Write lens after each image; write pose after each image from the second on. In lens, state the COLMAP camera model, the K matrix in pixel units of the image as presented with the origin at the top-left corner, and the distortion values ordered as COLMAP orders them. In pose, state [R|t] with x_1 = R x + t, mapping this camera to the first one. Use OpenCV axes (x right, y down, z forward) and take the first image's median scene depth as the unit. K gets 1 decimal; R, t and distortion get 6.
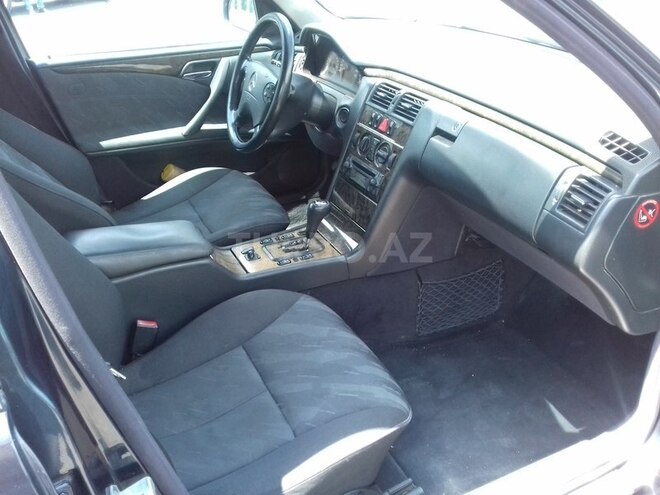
lens RADIAL K [[604.9, 0, 330.0], [0, 604.9, 247.5], [0, 0, 1]] dist [0.088868, -0.173941]
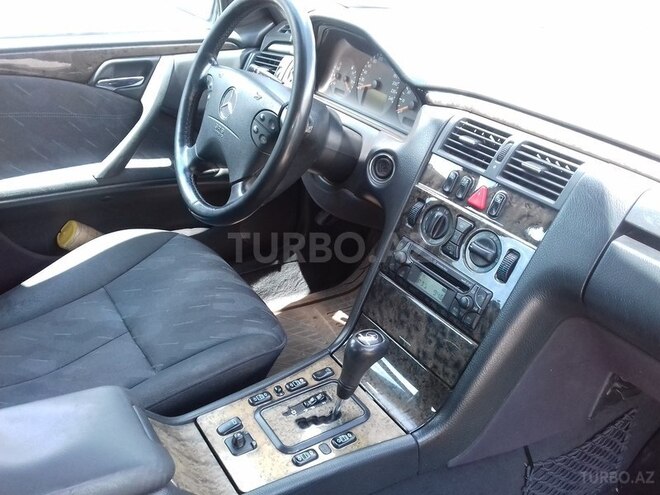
lens RADIAL K [[604.9, 0, 330.0], [0, 604.9, 247.5], [0, 0, 1]] dist [0.088868, -0.173941]
pose [[0.988078, 0.006533, 0.153815, -0.121712], [-0.006976, 0.999973, 0.002343, -0.140720], [-0.153796, -0.003389, 0.988097, 0.422529]]
